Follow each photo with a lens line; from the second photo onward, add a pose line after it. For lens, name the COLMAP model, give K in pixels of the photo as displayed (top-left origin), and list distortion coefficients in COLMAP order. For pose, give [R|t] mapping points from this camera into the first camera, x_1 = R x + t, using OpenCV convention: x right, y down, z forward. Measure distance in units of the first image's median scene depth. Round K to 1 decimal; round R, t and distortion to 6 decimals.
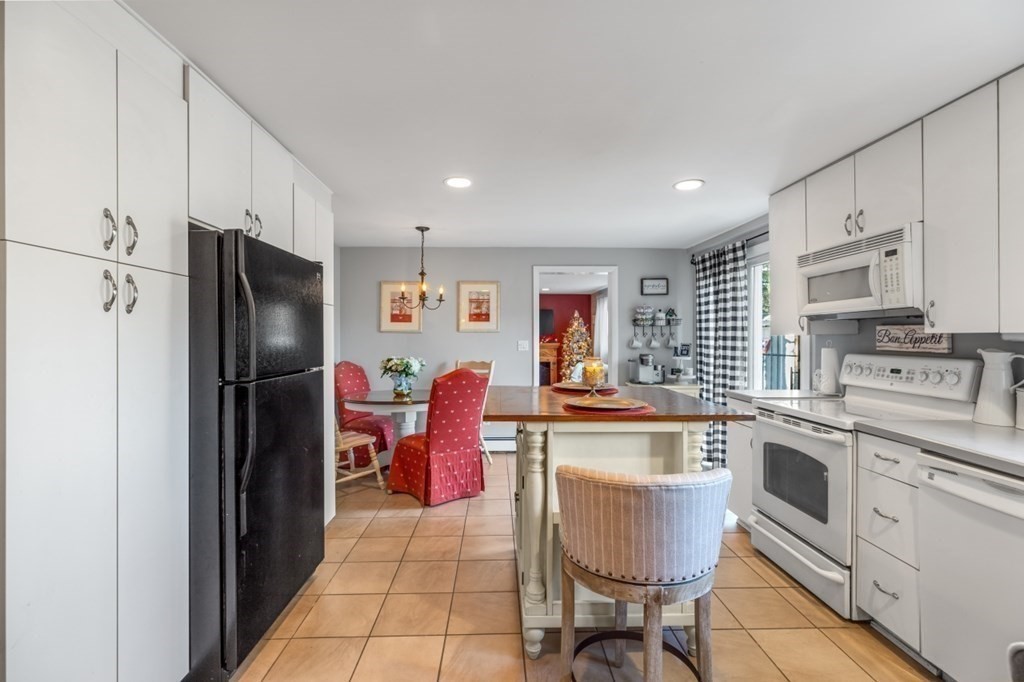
lens RADIAL K [[459.7, 0, 511.6], [0, 459.7, 336.6], [0, 0, 1]] dist [0.001781, 0.000009]
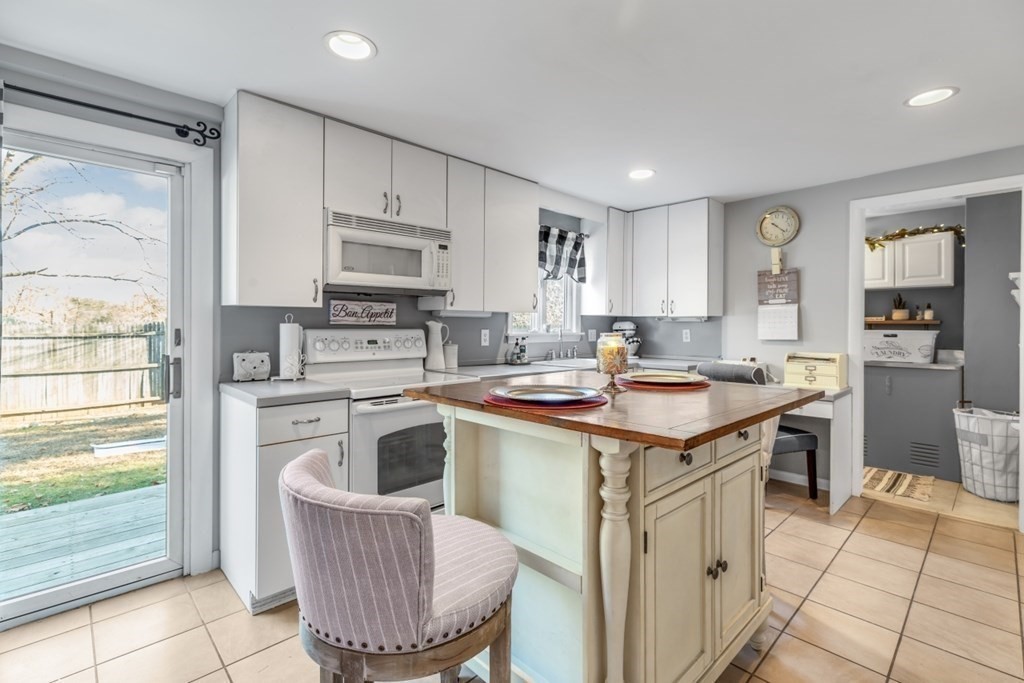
lens RADIAL K [[466.1, 0, 511.1], [0, 466.1, 326.0], [0, 0, 1]] dist [0.002007, 0.000303]
pose [[-0.669160, -0.004135, 0.743107, -0.197744], [-0.004021, 0.999990, 0.001943, 0.026297], [-0.743108, -0.001688, -0.669170, 1.239318]]
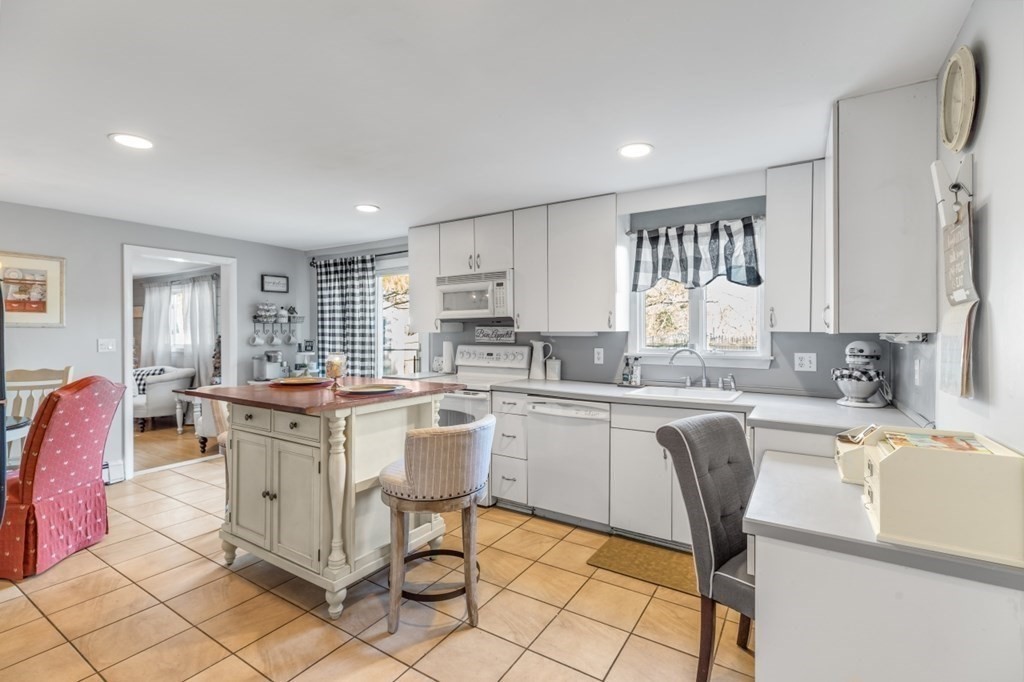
lens RADIAL K [[459.8, 0, 511.8], [0, 459.8, 333.0], [0, 0, 1]] dist [0.003842, 0.000387]
pose [[0.564733, -0.000053, 0.825273, -0.396189], [-0.000023, 1.000000, 0.000080, -0.001816], [-0.825273, -0.000064, 0.564733, 0.002166]]
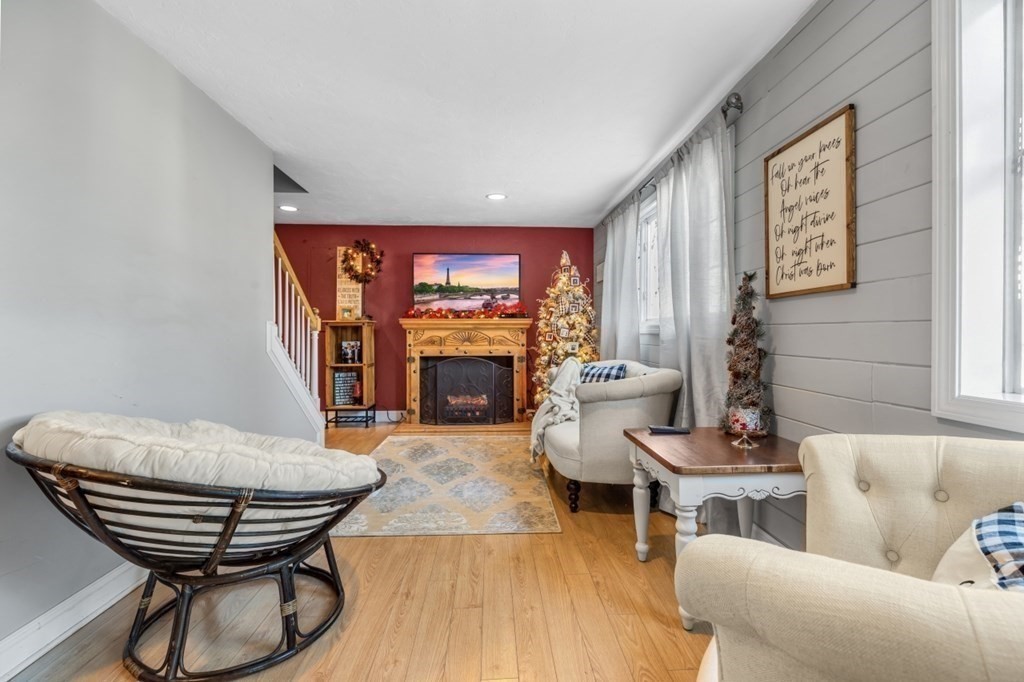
lens RADIAL K [[459.7, 0, 511.6], [0, 459.7, 336.6], [0, 0, 1]] dist [0.001781, 0.000009]
pose [[0.999792, 0.001842, 0.020305, 0.242754], [-0.002033, 0.999954, 0.009394, 0.097322], [-0.020287, -0.009433, 0.999750, 1.669530]]
